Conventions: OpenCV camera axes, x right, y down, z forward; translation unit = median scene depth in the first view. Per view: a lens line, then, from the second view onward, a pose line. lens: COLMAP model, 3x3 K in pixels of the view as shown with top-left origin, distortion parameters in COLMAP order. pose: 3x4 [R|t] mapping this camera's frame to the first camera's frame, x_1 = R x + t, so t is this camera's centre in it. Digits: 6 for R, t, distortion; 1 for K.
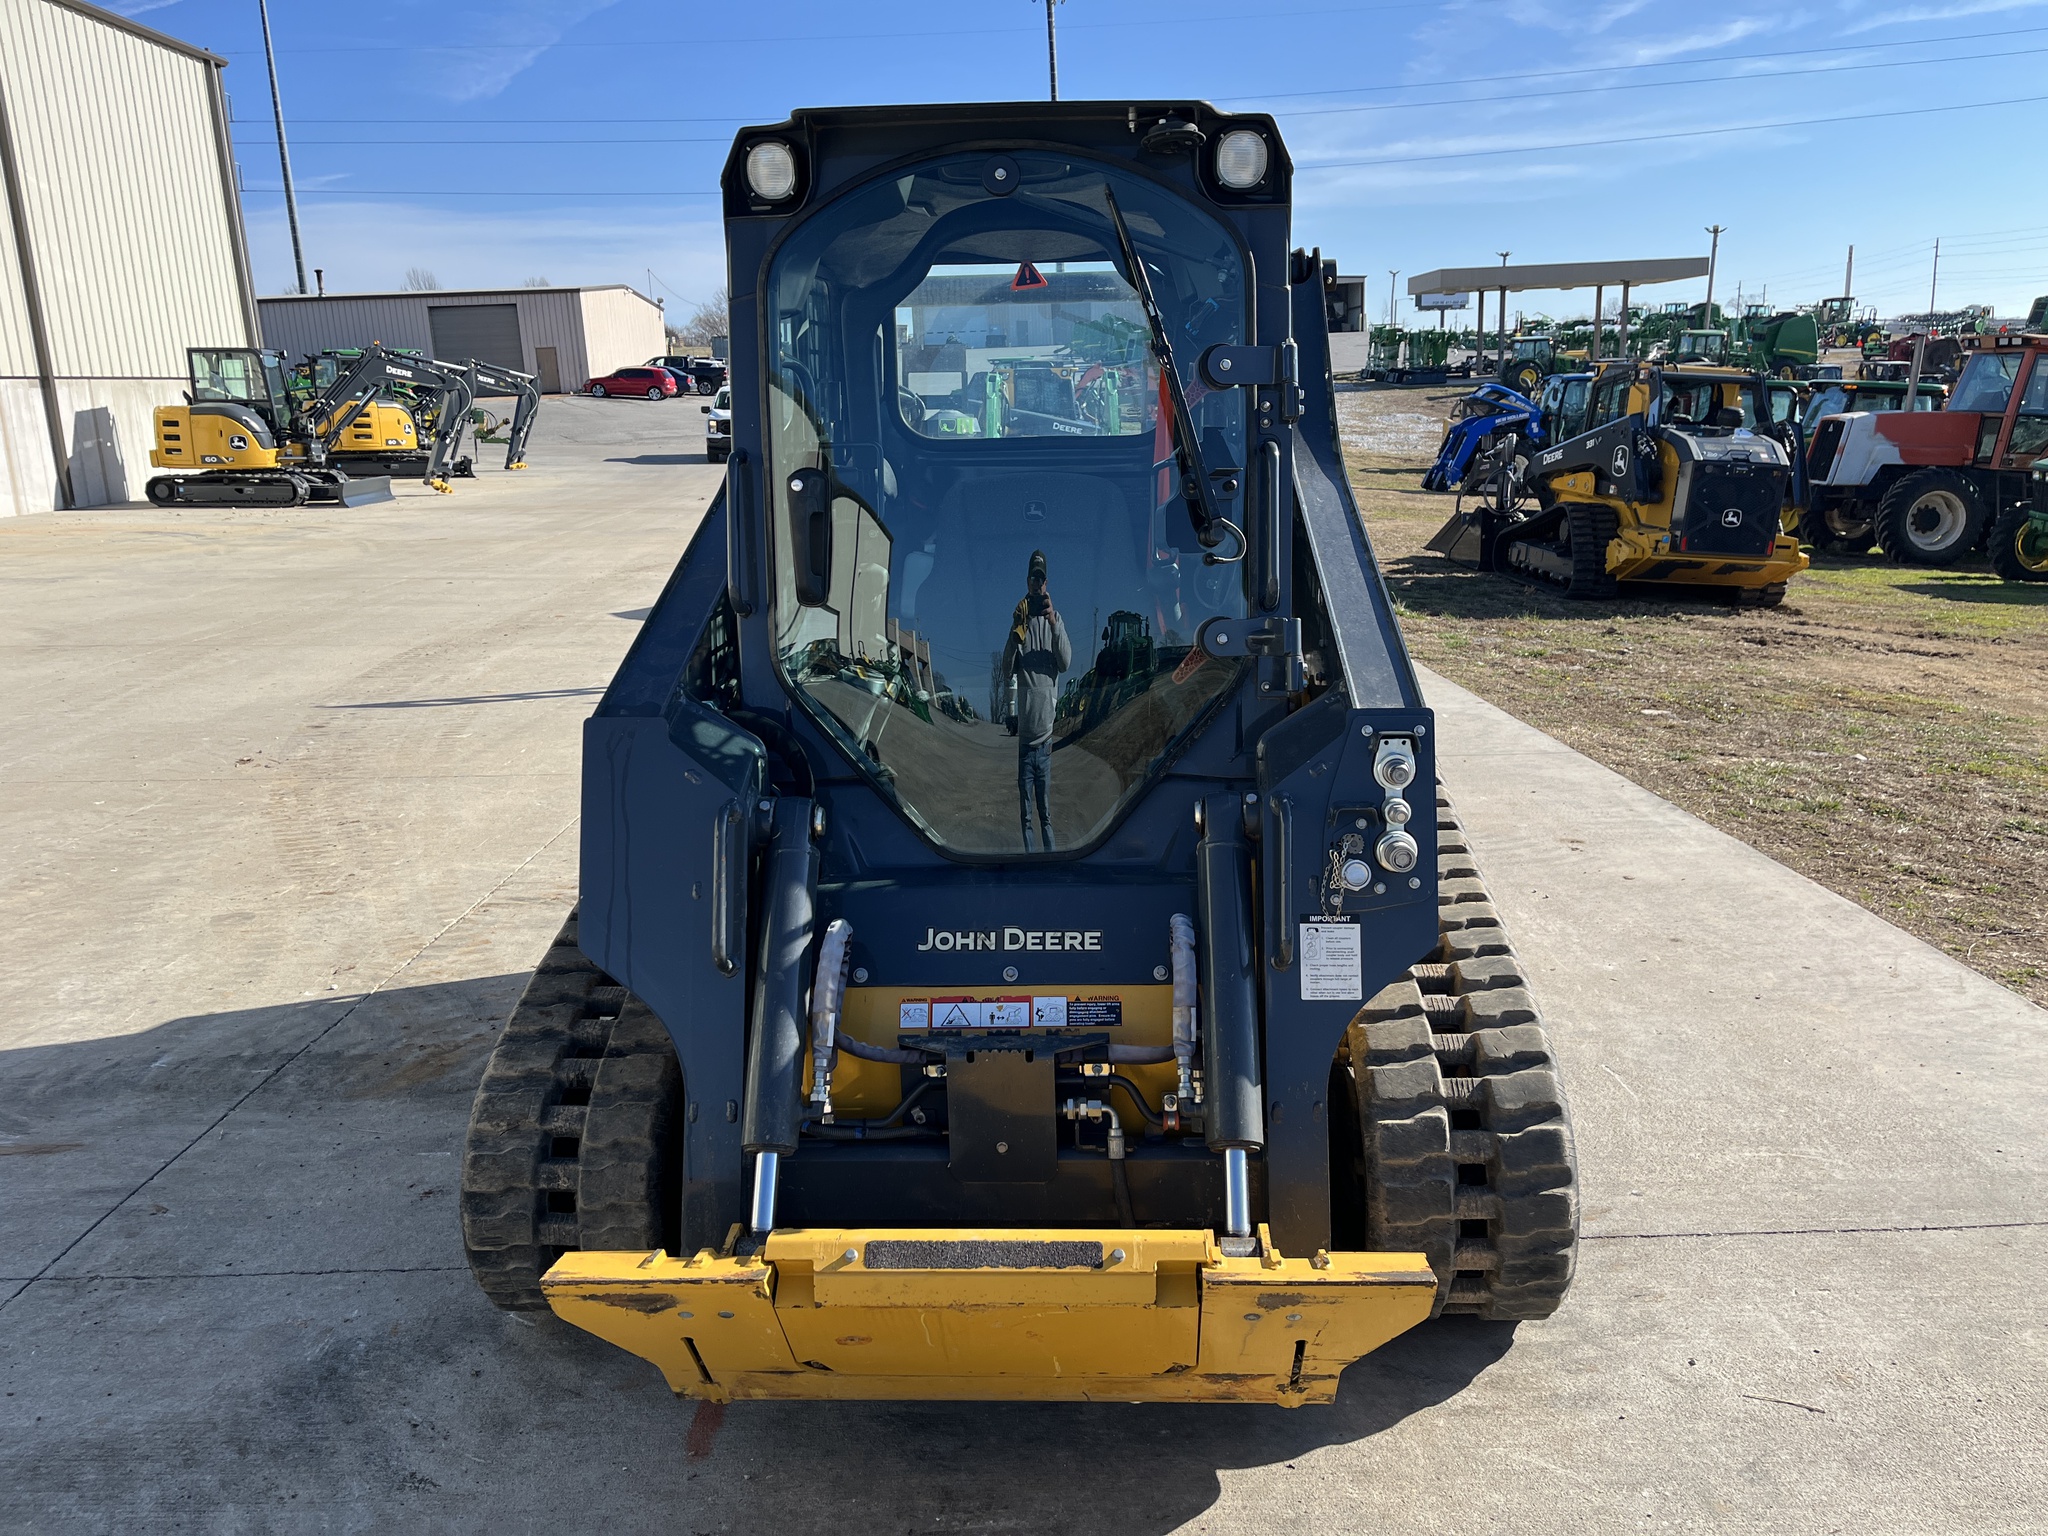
lens RADIAL K [[1551.7, 0, 1036.8], [0, 1551.7, 774.3], [0, 0, 1]] dist [0.063902, -0.096321]
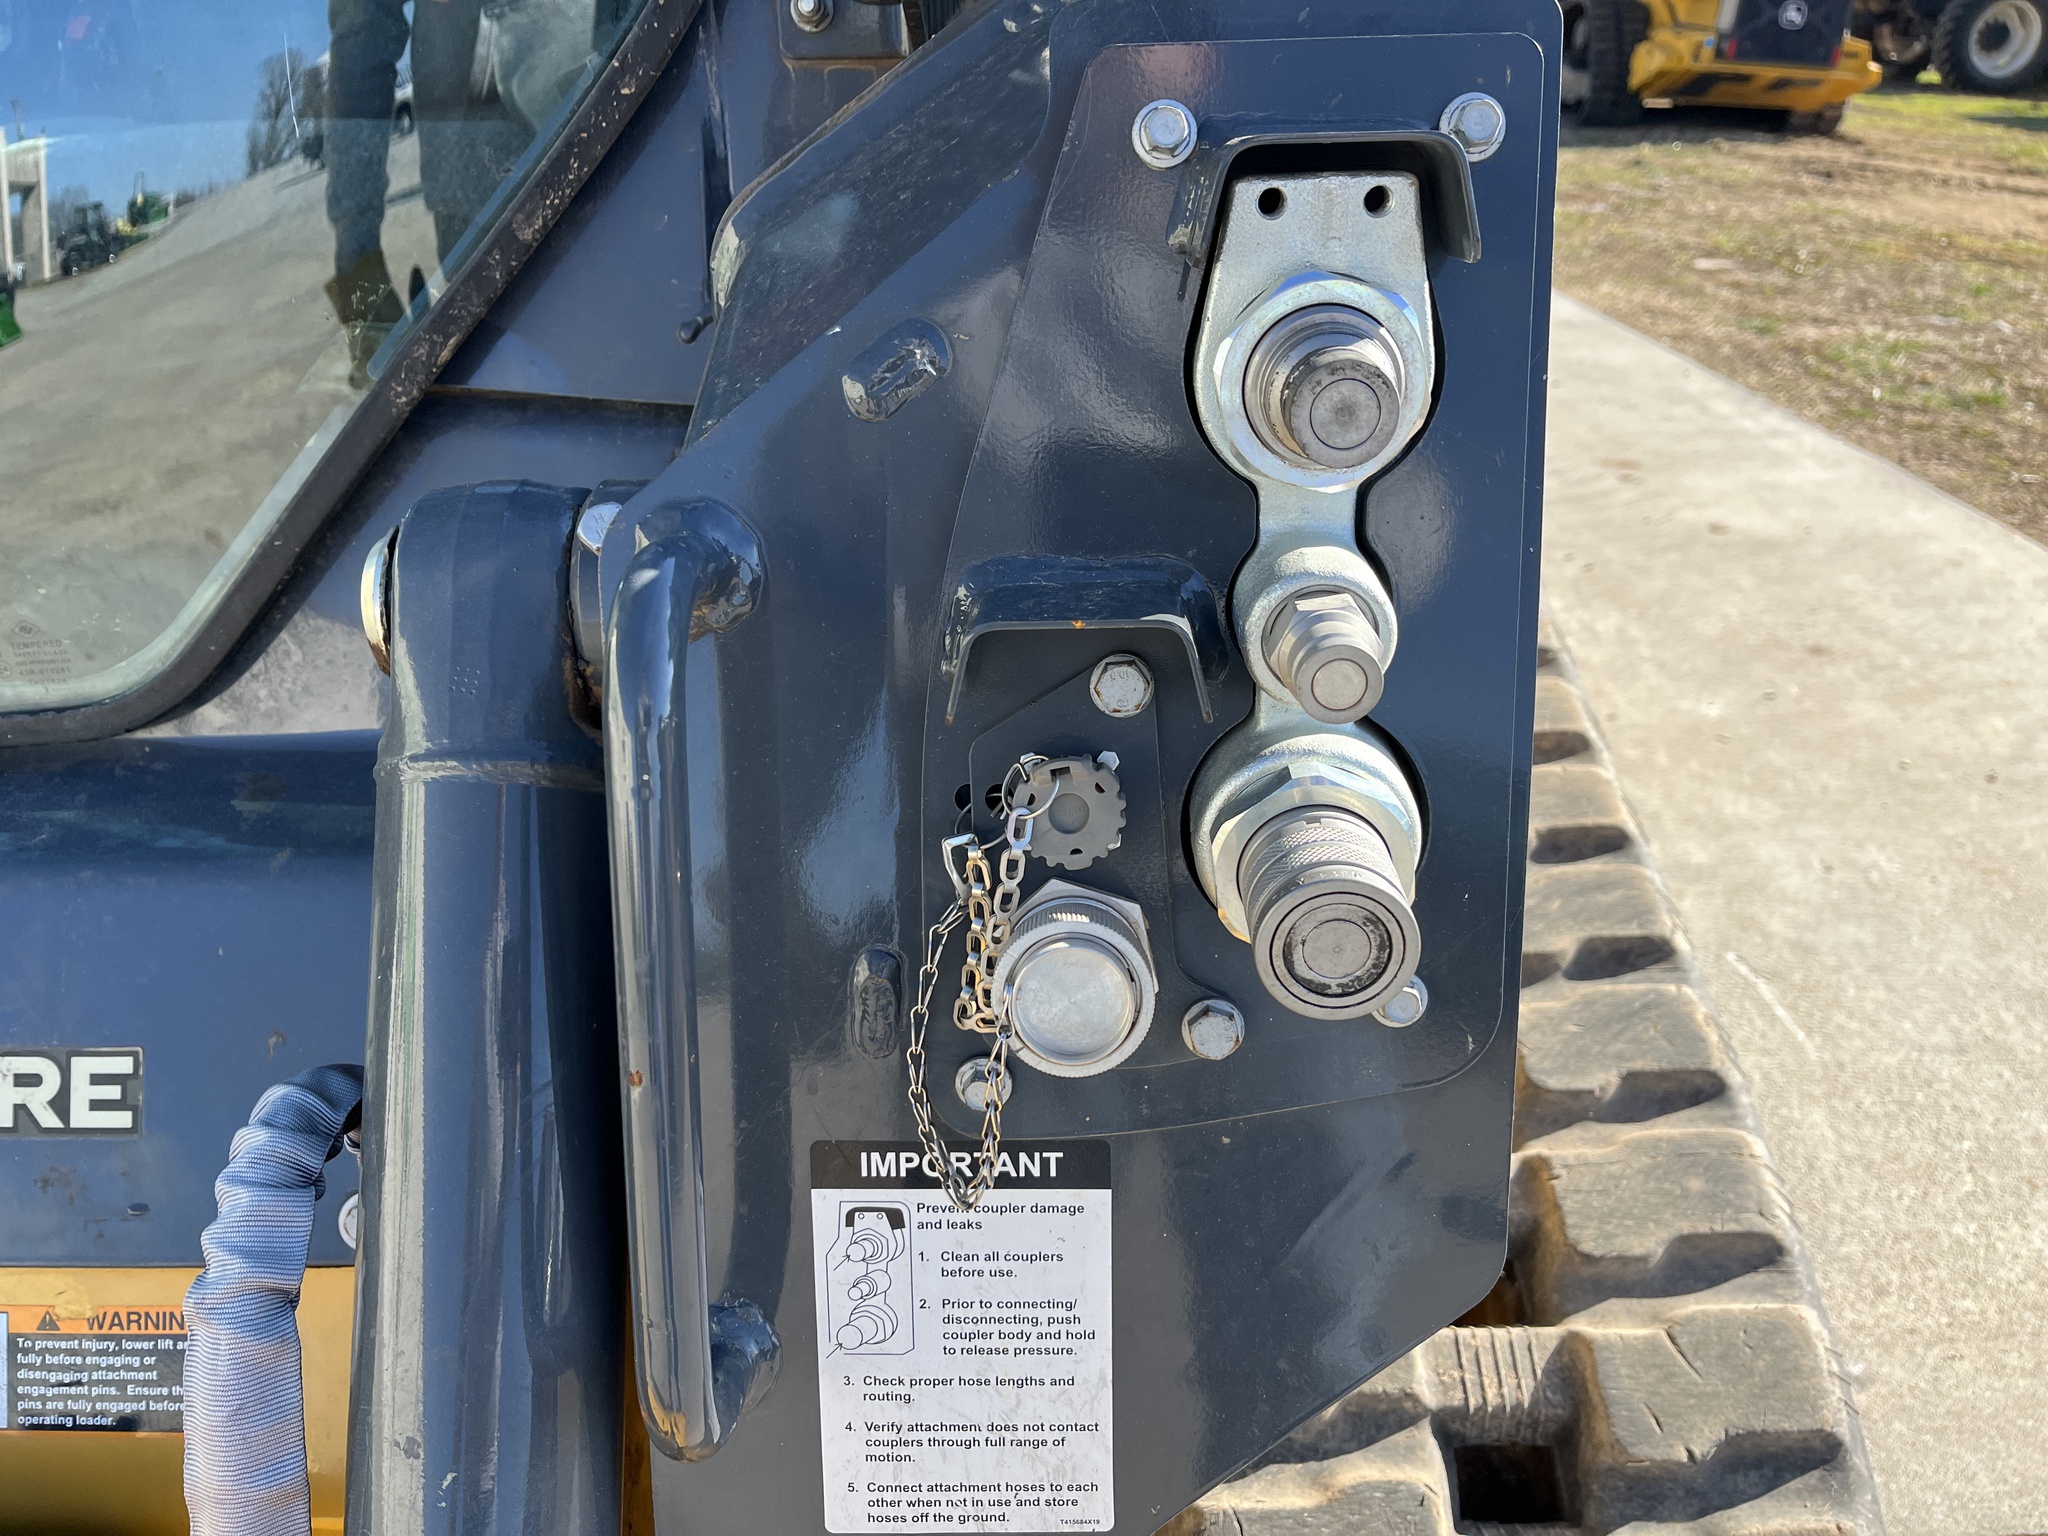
lens RADIAL K [[1551.7, 0, 1023.9], [0, 1551.7, 768.7], [0, 0, 1]] dist [0.063902, -0.096321]
pose [[0.999675, -0.017215, 0.018817, 0.093581], [0.011879, 0.967199, 0.253742, -0.002618], [-0.022568, -0.253436, 0.967089, 0.397240]]
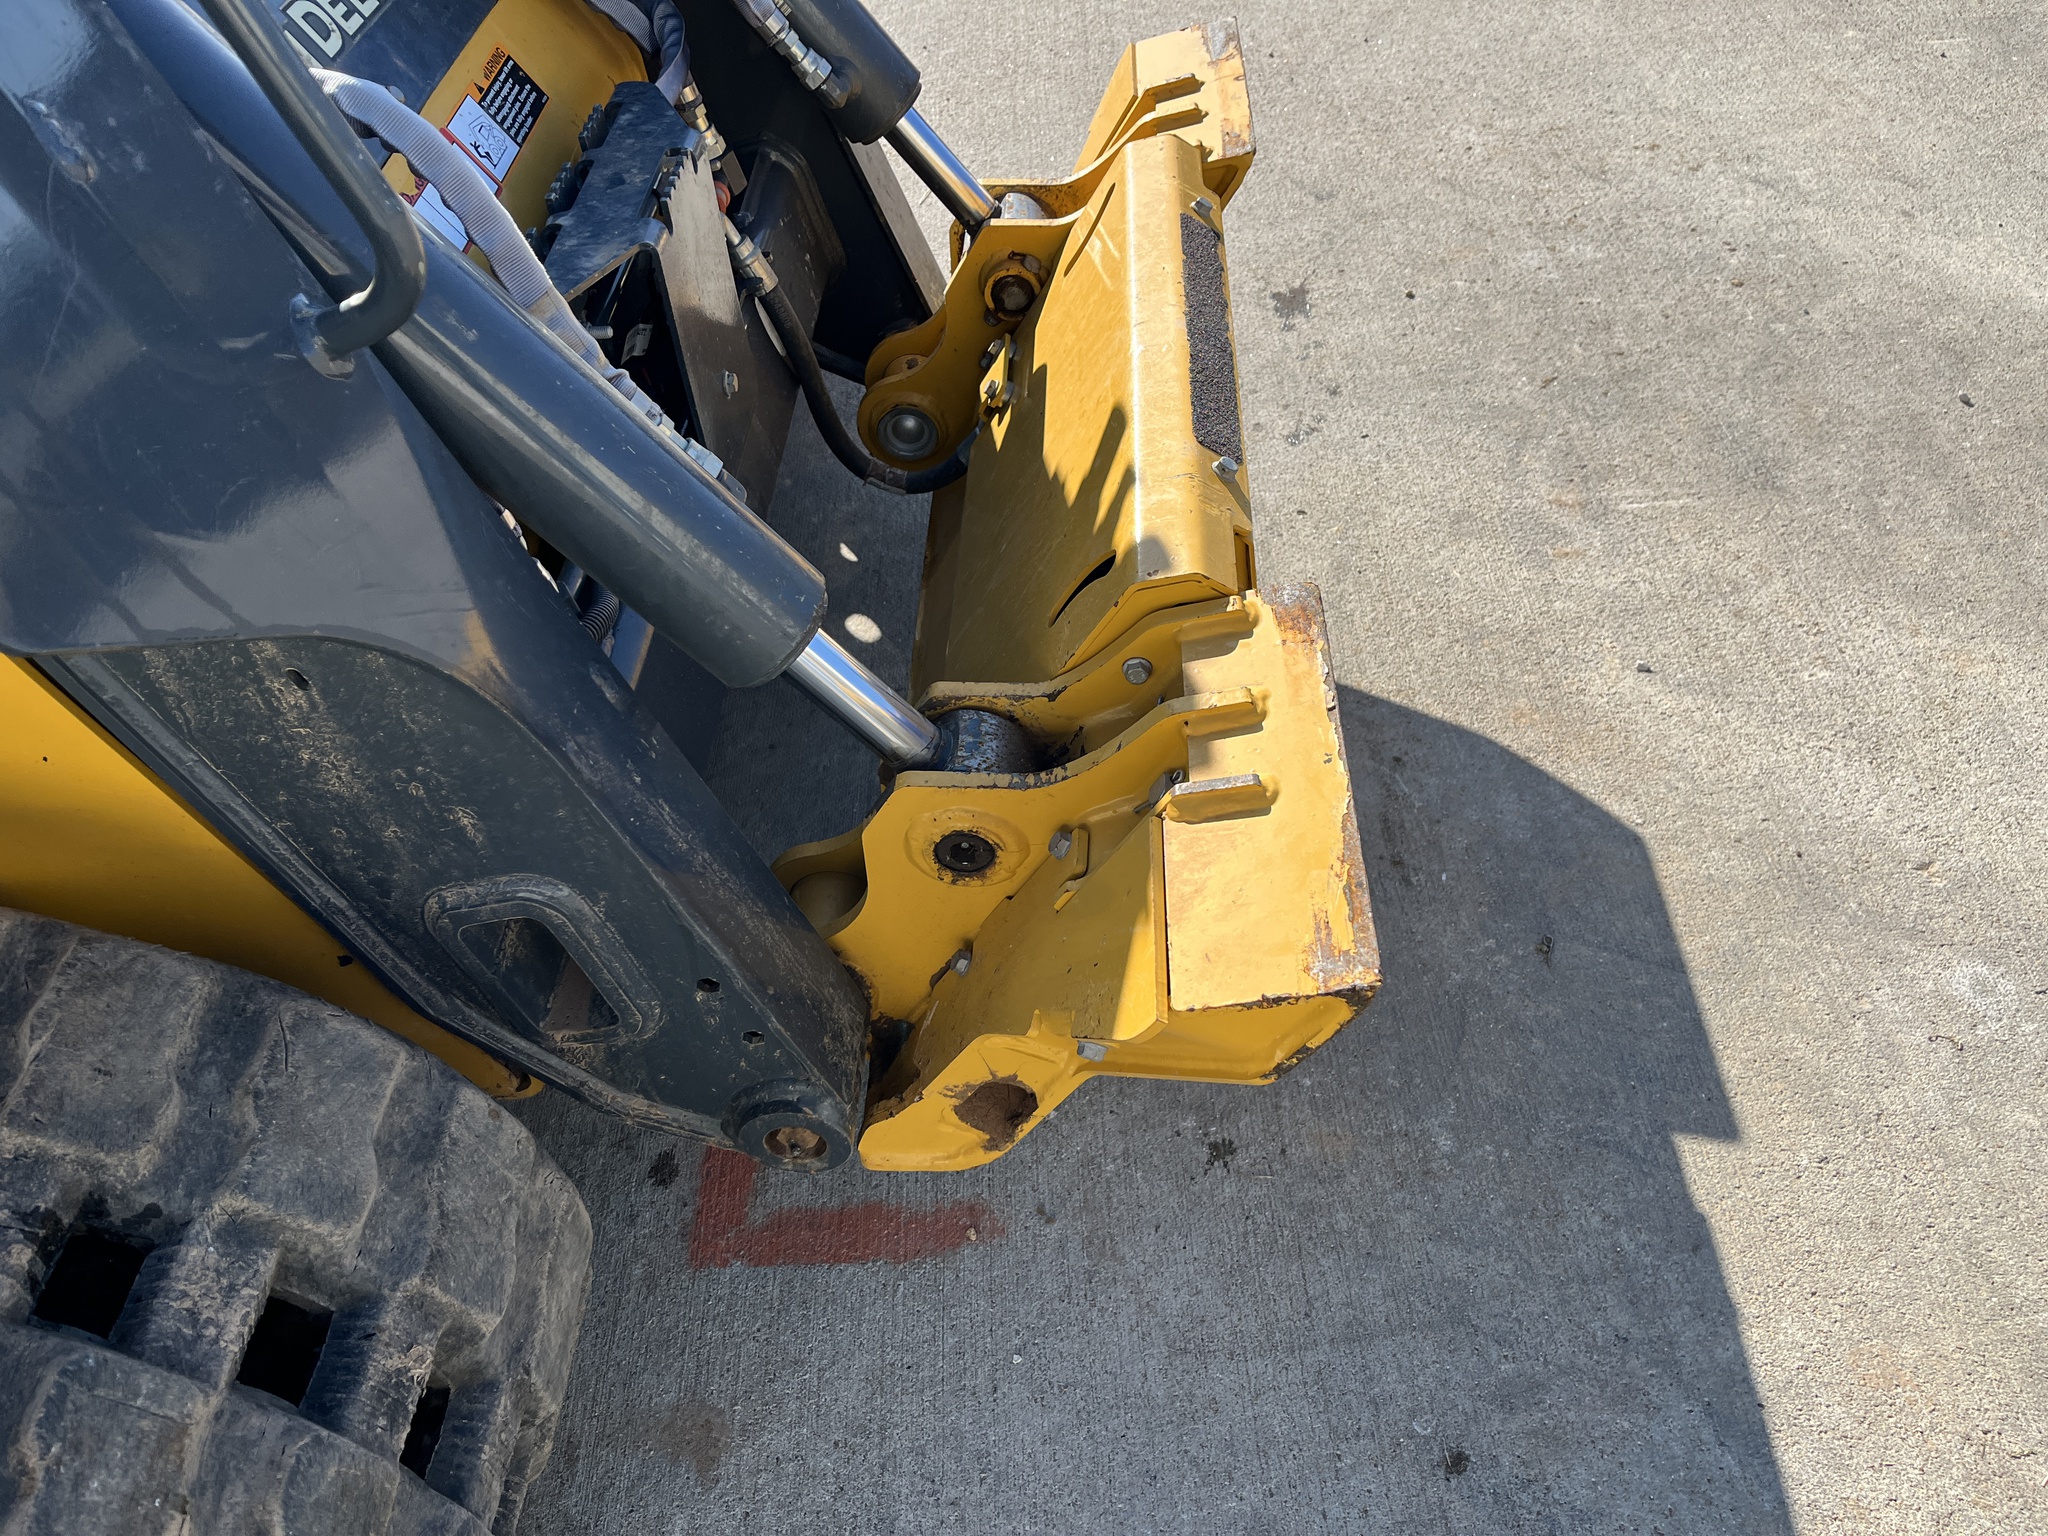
lens RADIAL K [[1551.7, 0, 1015.7], [0, 1551.7, 777.5], [0, 0, 1]] dist [0.063902, -0.096321]
pose [[-0.009563, -0.699690, 0.714382, -0.224254], [0.302839, 0.678838, 0.668930, 0.012712], [-0.952994, 0.222740, 0.205402, 0.415580]]
